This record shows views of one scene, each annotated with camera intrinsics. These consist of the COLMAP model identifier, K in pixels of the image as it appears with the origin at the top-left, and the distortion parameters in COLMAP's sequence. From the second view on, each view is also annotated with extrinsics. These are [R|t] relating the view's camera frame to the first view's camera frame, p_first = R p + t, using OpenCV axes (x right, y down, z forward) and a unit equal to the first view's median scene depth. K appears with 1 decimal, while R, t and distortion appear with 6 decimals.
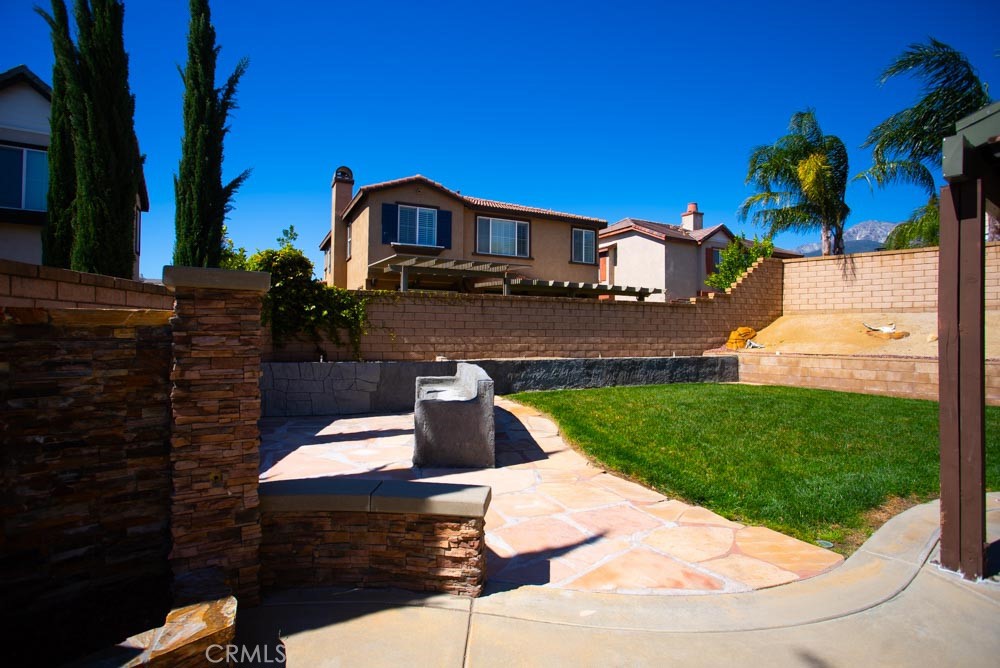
lens RADIAL K [[495.3, 0, 496.3], [0, 495.3, 327.8], [0, 0, 1]] dist [-0.068704, 0.029993]
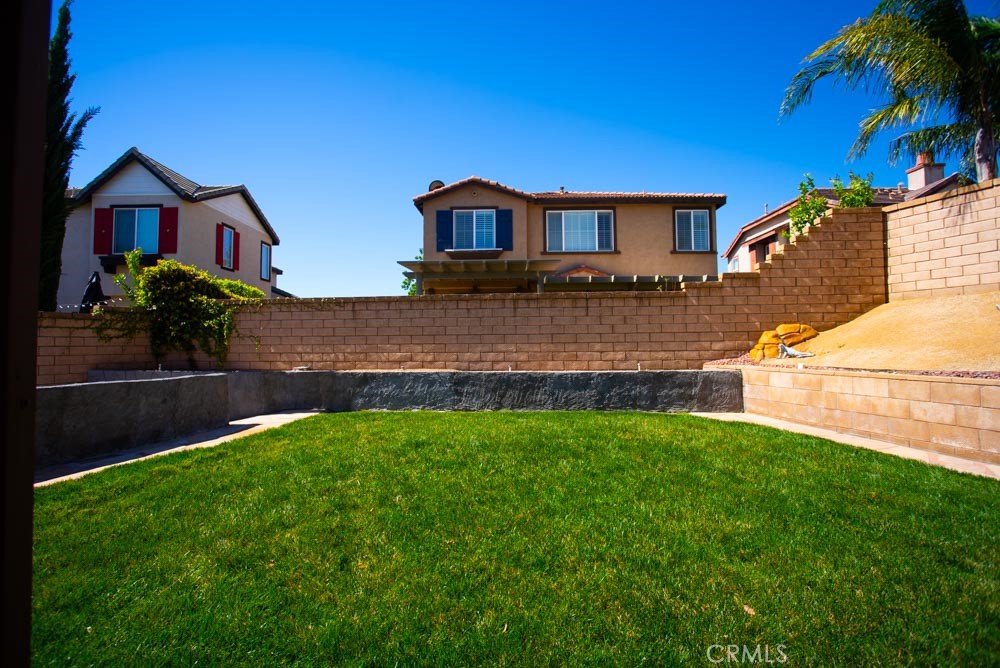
lens RADIAL K [[495.3, 0, 495.9], [0, 495.3, 324.8], [0, 0, 1]] dist [-0.068704, 0.029993]
pose [[0.877079, -0.033418, -0.479183, 0.563104], [0.019155, 0.999217, -0.034625, 0.016104], [0.479965, 0.021190, 0.877032, 0.332872]]
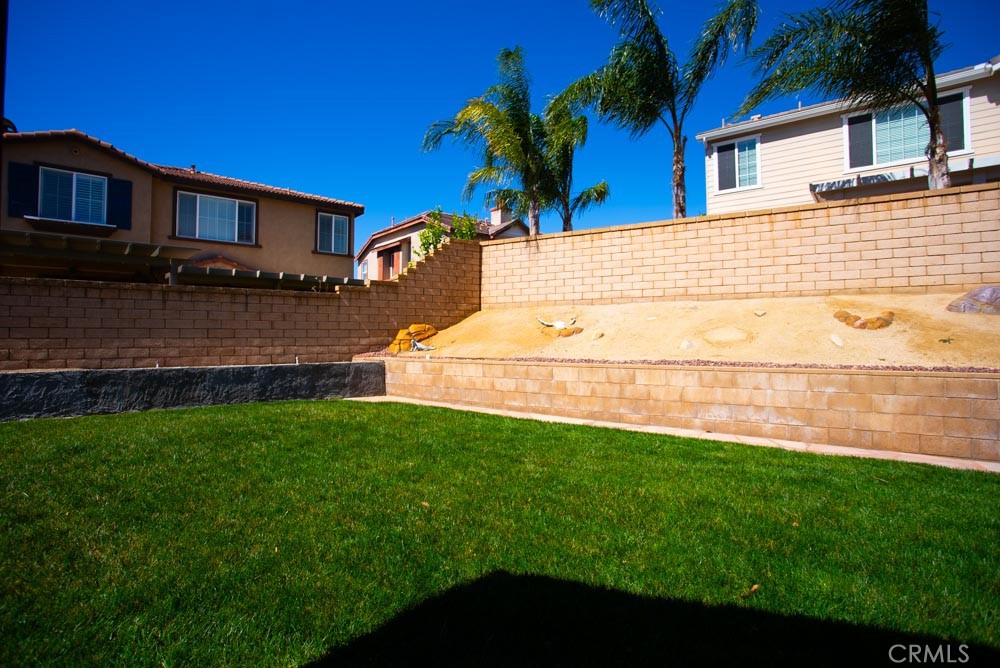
lens RADIAL K [[495.3, 0, 497.0], [0, 495.3, 327.3], [0, 0, 1]] dist [-0.068704, 0.029993]
pose [[0.972644, -0.006660, 0.232204, 0.527571], [0.009040, 0.999917, -0.009185, 0.013951], [-0.232124, 0.011033, 0.972624, 0.228152]]
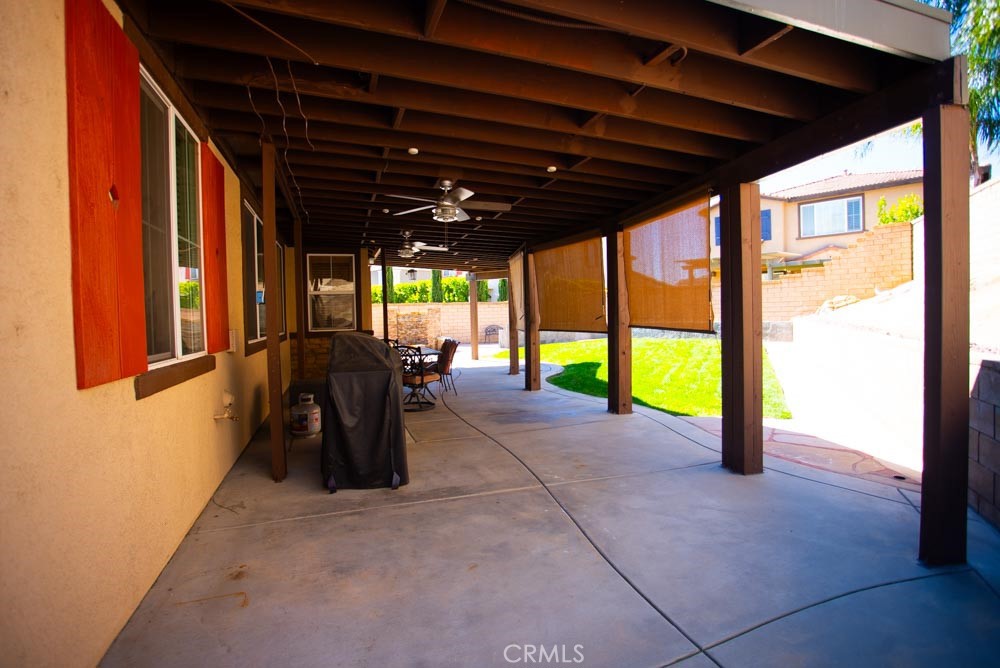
lens RADIAL K [[495.3, 0, 494.0], [0, 495.3, 330.2], [0, 0, 1]] dist [-0.068704, 0.029993]
pose [[0.308300, 0.011754, -0.951216, 1.528167], [0.035926, 0.999067, 0.023989, 0.025030], [0.950610, -0.041569, 0.307590, -0.082393]]
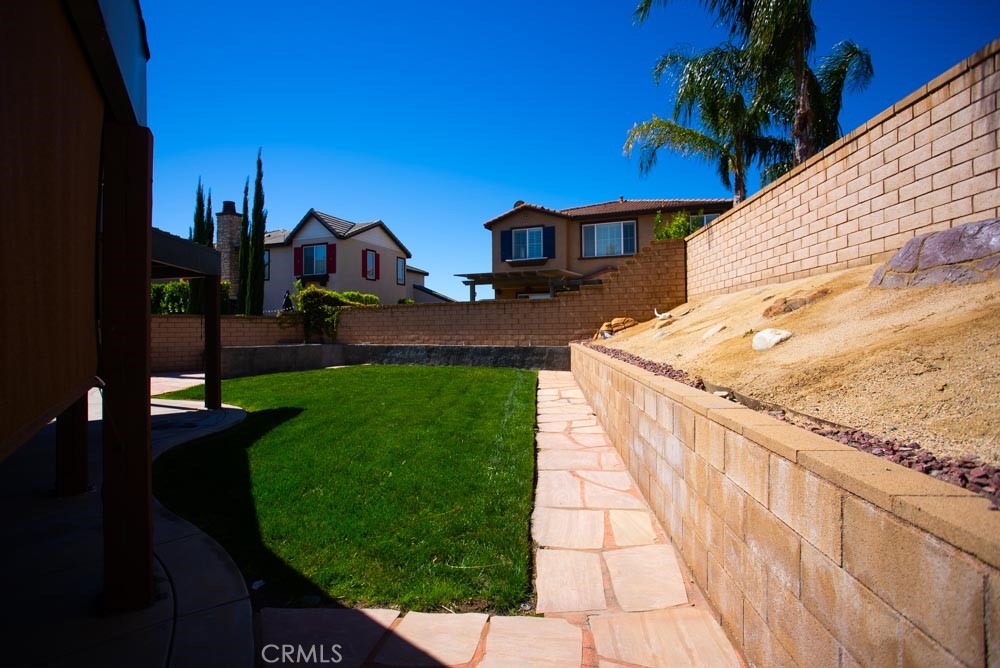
lens RADIAL K [[495.3, 0, 490.9], [0, 495.3, 333.0], [0, 0, 1]] dist [-0.068704, 0.029993]
pose [[0.635116, -0.009327, -0.772360, 1.299910], [0.019891, 0.999793, 0.004283, 0.022848], [0.772160, -0.018083, 0.635170, 0.218307]]
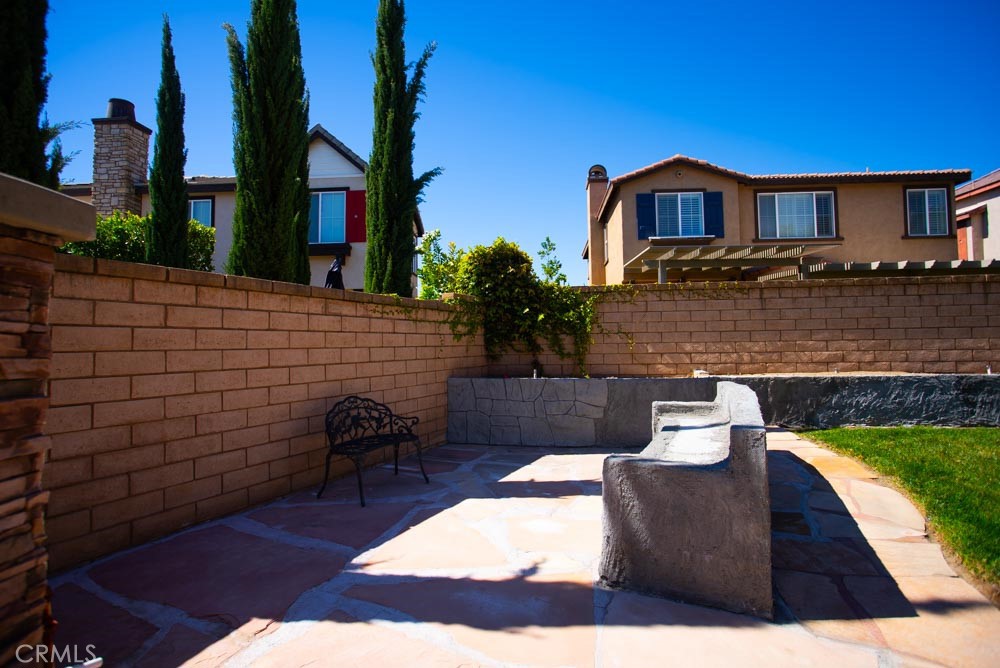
lens RADIAL K [[495.3, 0, 497.5], [0, 495.3, 325.6], [0, 0, 1]] dist [-0.068704, 0.029993]
pose [[0.851523, -0.039351, -0.522838, 0.010301], [0.024944, 0.999091, -0.034570, 0.008587], [0.523723, 0.016395, 0.851731, 0.213054]]
